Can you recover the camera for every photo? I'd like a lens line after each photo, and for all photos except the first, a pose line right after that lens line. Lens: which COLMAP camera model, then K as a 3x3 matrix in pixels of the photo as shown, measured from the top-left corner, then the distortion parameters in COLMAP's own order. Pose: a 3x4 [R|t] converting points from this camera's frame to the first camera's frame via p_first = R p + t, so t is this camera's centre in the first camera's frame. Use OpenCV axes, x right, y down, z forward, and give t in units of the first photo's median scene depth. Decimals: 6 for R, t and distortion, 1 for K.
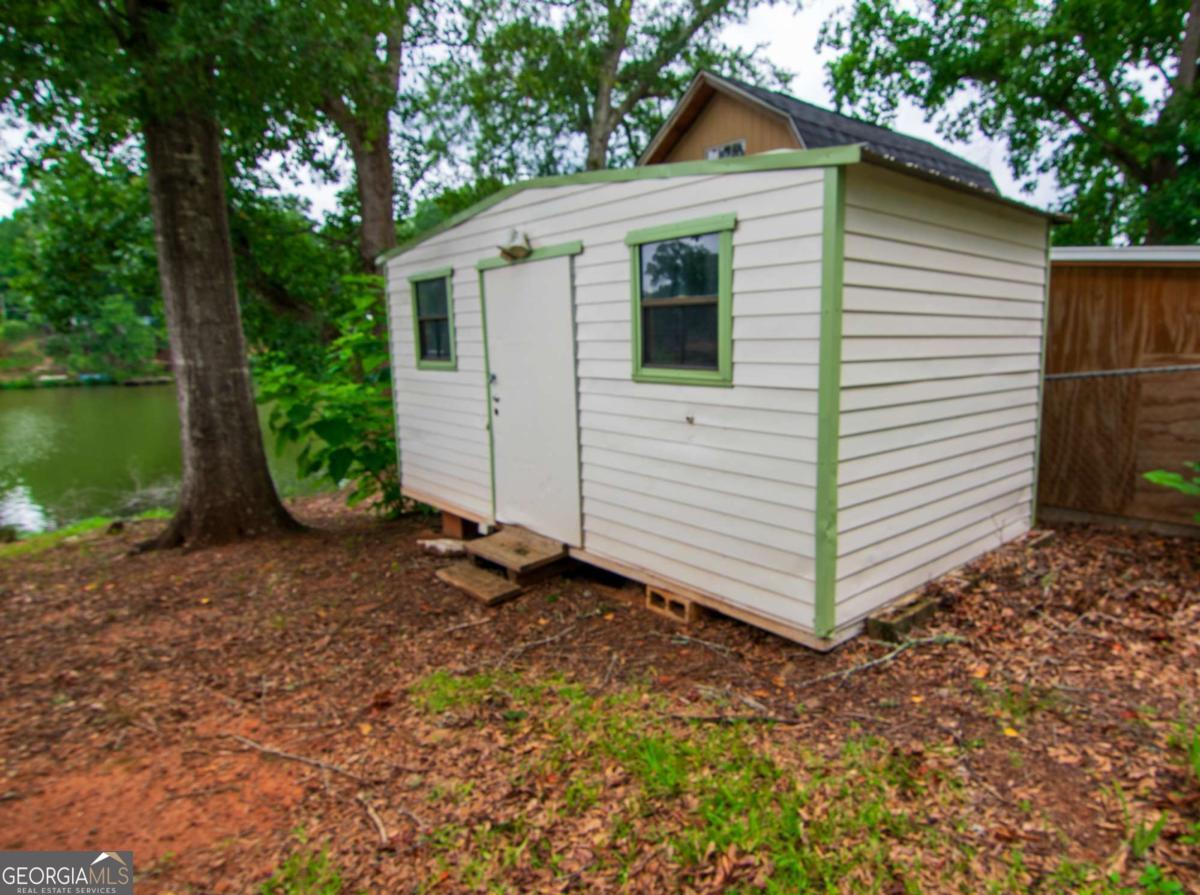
lens RADIAL K [[635.0, 0, 600.0], [0, 635.0, 447.5], [0, 0, 1]] dist [-0.033676, -0.000146]
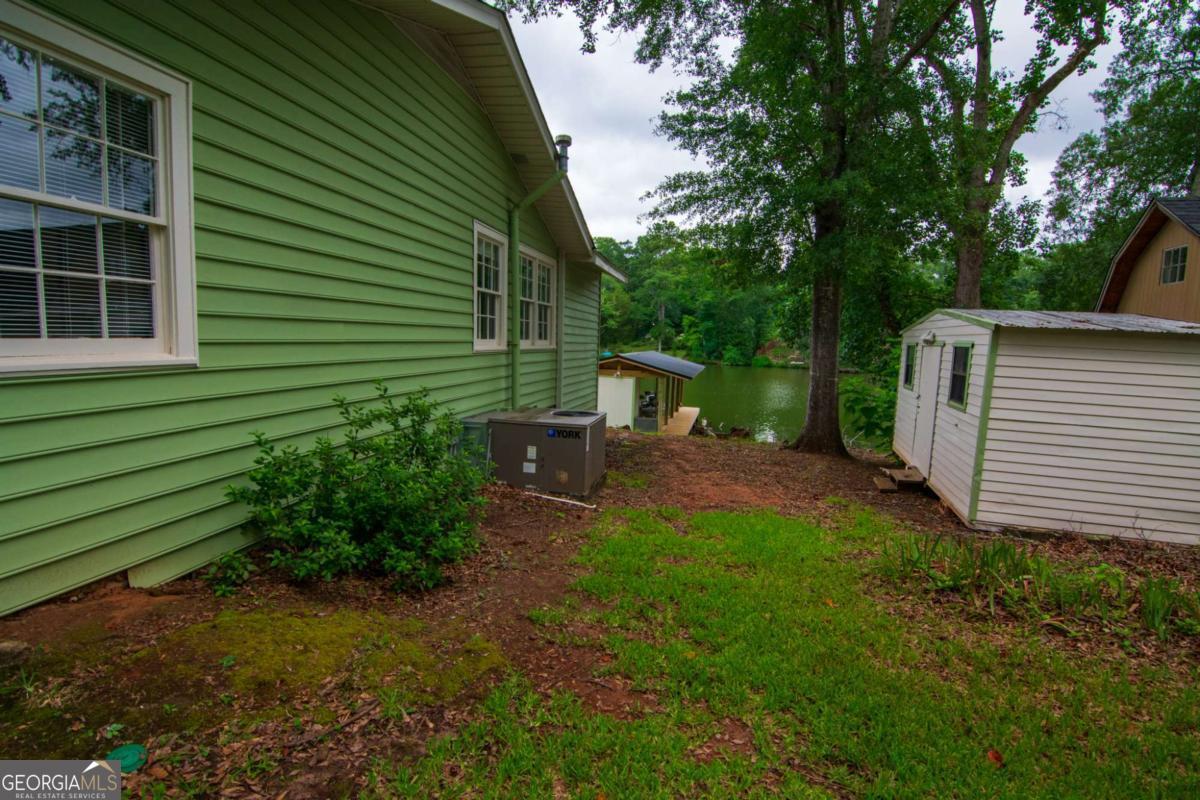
lens RADIAL K [[581.4, 0, 609.1], [0, 581.4, 397.3], [0, 0, 1]] dist [-0.002570, -0.012341]
pose [[0.485448, 0.126124, -0.865120, 0.929218], [-0.177992, 0.983073, 0.043442, -0.006954], [0.855955, 0.132895, 0.499680, -0.789046]]
